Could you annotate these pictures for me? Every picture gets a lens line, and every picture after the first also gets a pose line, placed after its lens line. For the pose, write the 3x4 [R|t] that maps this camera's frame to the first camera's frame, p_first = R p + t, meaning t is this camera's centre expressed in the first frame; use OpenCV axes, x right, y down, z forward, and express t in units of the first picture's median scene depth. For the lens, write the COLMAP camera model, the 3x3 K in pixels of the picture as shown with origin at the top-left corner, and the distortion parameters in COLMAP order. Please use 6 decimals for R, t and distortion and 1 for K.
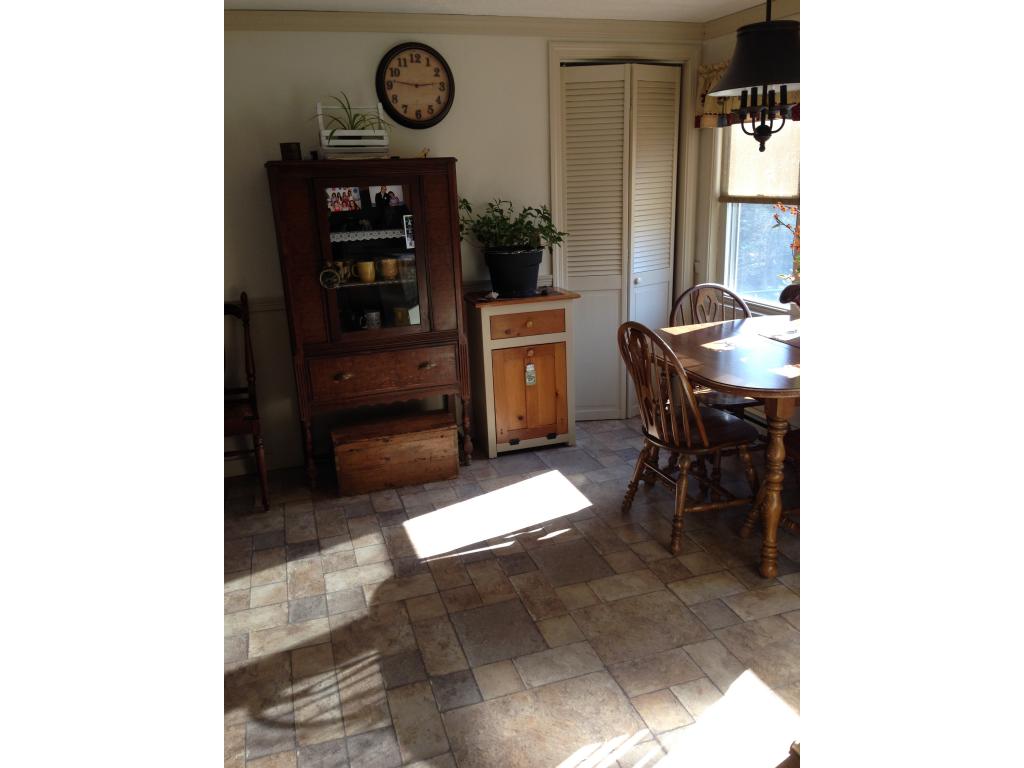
lens RADIAL K [[701.4, 0, 512.0], [0, 701.4, 384.0], [0, 0, 1]] dist [0.053804, -0.003620]
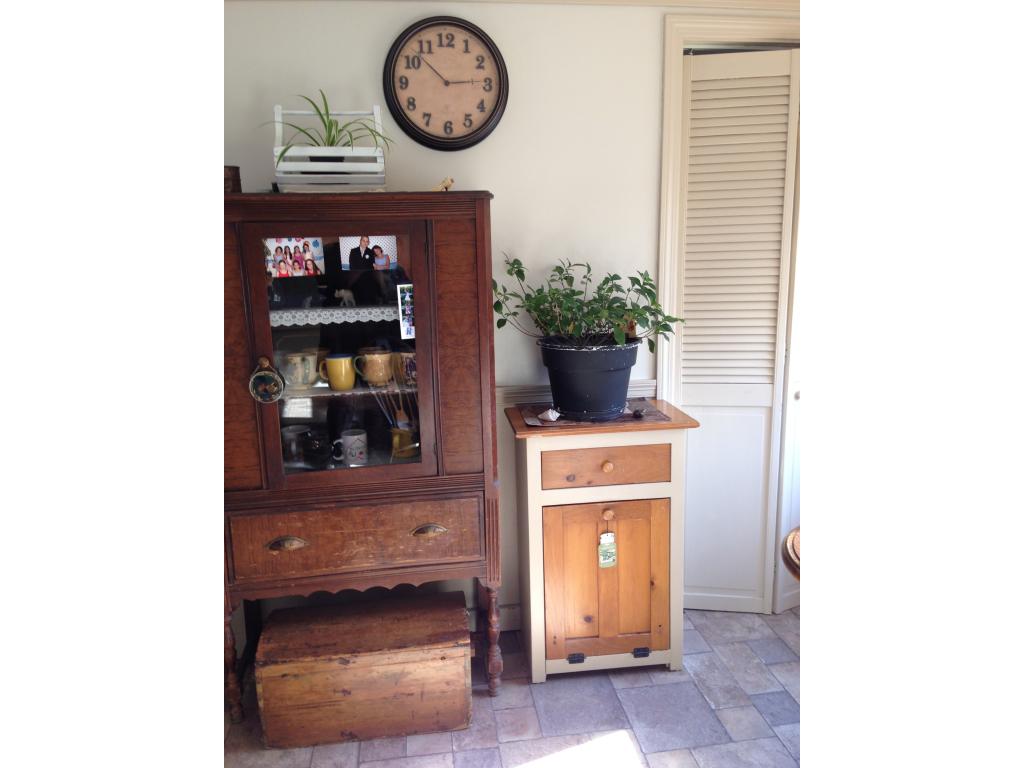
lens RADIAL K [[701.4, 0, 512.0], [0, 701.4, 384.0], [0, 0, 1]] dist [0.053804, -0.003620]
pose [[0.982175, 0.050713, -0.180999, 0.050672], [-0.064498, 0.995381, -0.071104, -0.112196], [0.176557, 0.081511, 0.980910, 0.411126]]
